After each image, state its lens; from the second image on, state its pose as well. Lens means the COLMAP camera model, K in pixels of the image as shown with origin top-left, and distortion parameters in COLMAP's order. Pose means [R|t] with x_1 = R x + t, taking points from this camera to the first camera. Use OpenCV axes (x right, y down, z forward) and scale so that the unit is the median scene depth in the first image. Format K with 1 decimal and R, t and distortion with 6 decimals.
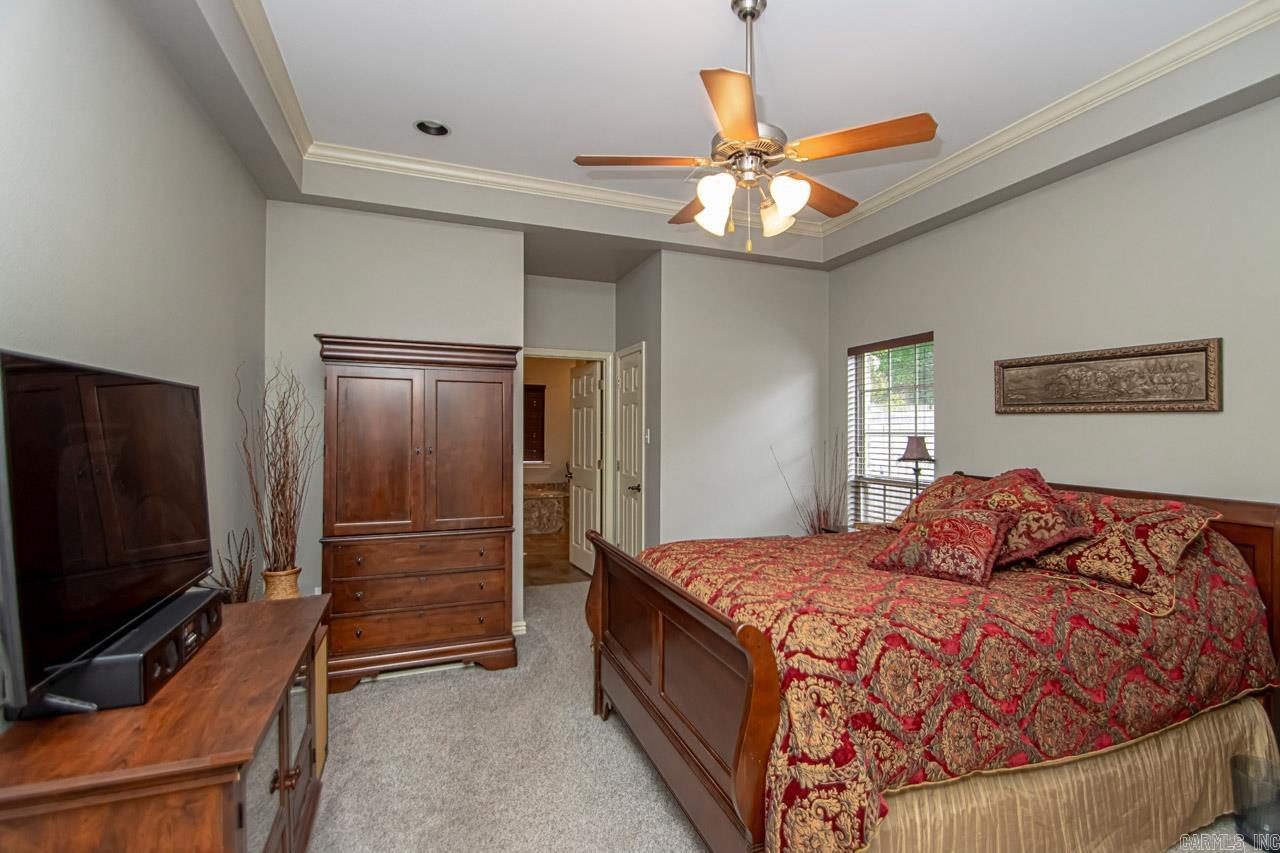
lens RADIAL K [[574.8, 0, 642.5], [0, 574.8, 420.4], [0, 0, 1]] dist [-0.004596, -0.006884]
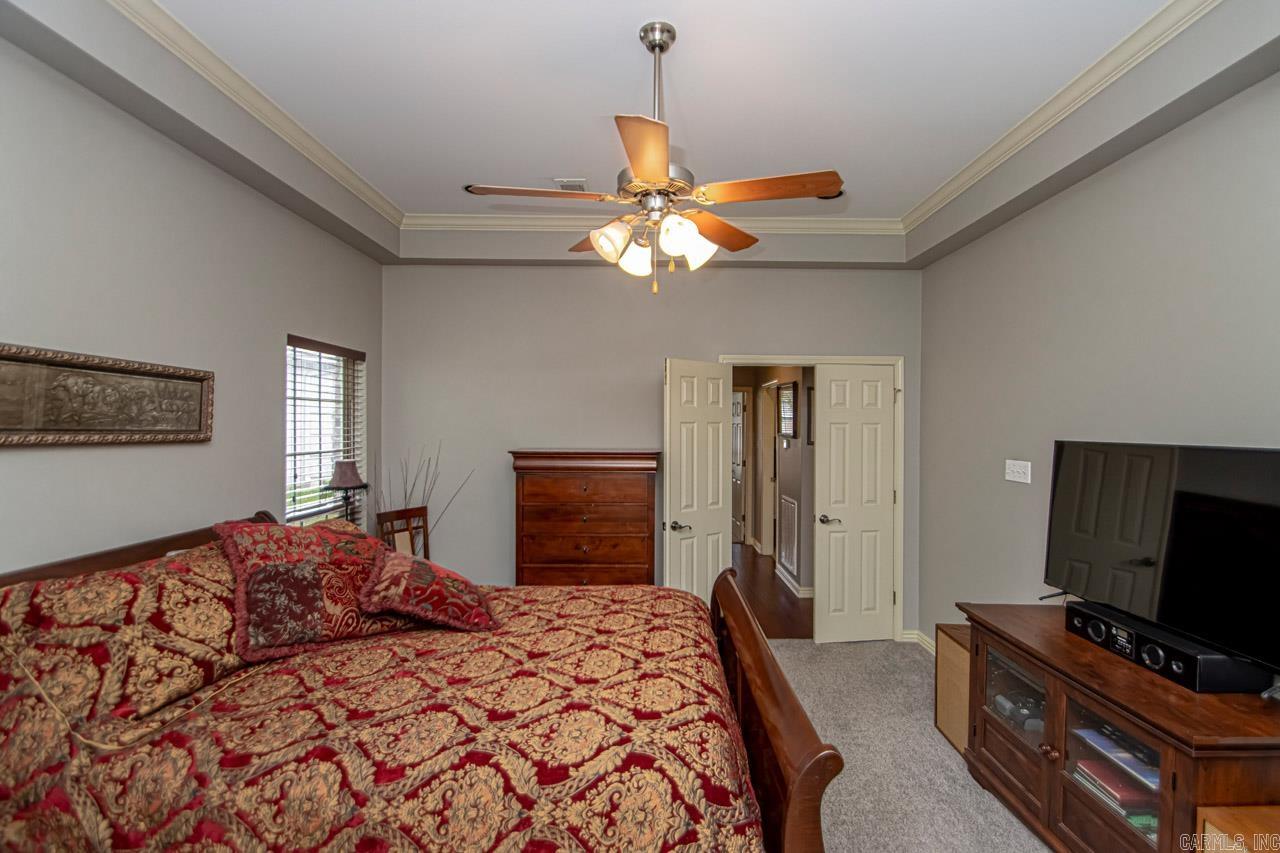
lens RADIAL K [[574.8, 0, 640.5], [0, 574.8, 424.5], [0, 0, 1]] dist [-0.004596, -0.006884]
pose [[-0.927203, -0.007458, 0.374485, -0.073293], [-0.012120, 0.999876, -0.010095, -0.031382], [-0.374363, -0.013899, -0.927178, 1.117005]]
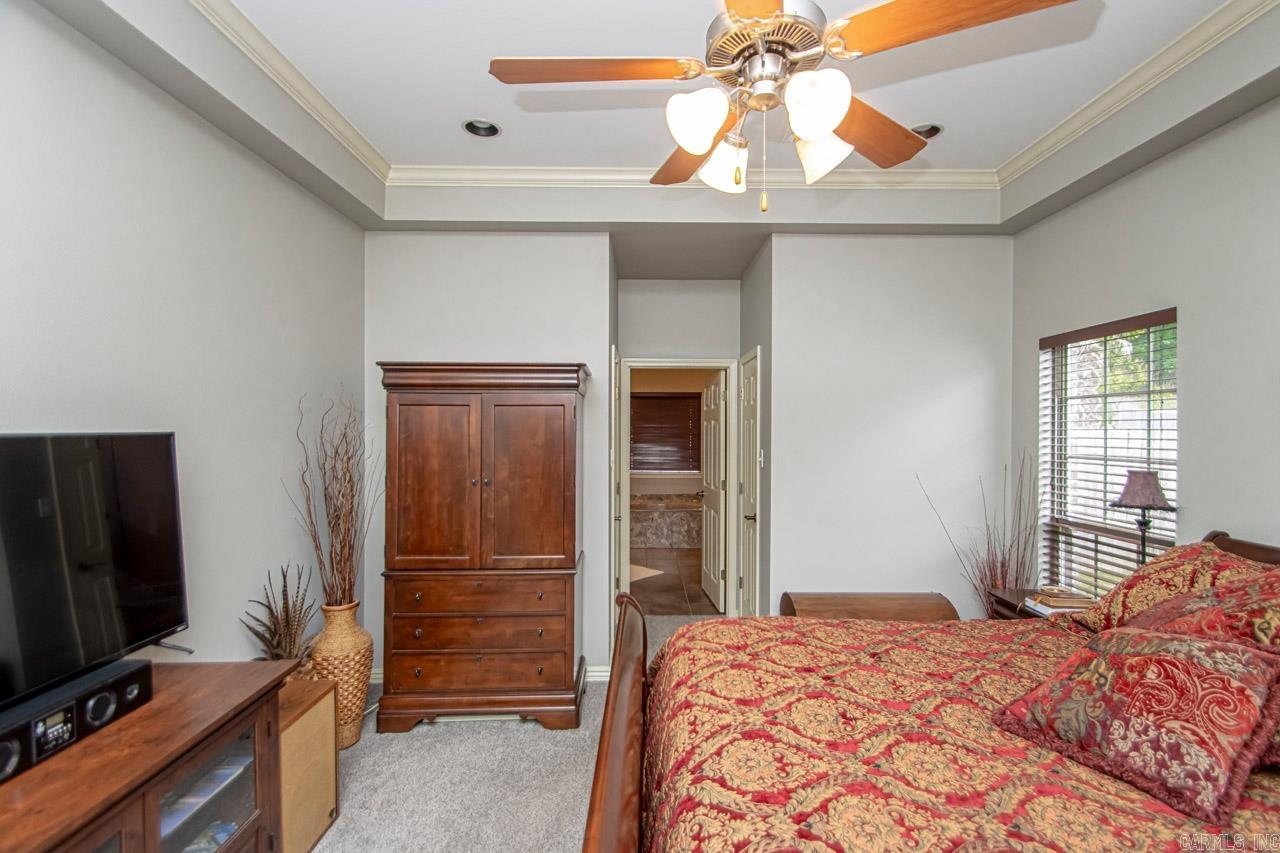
lens RADIAL K [[574.8, 0, 627.0], [0, 574.8, 434.8], [0, 0, 1]] dist [-0.004596, -0.006884]
pose [[0.942535, -0.008182, -0.334008, 0.154719], [0.014763, 0.999744, 0.017167, -0.036395], [0.333782, -0.021111, 0.942414, 0.211621]]
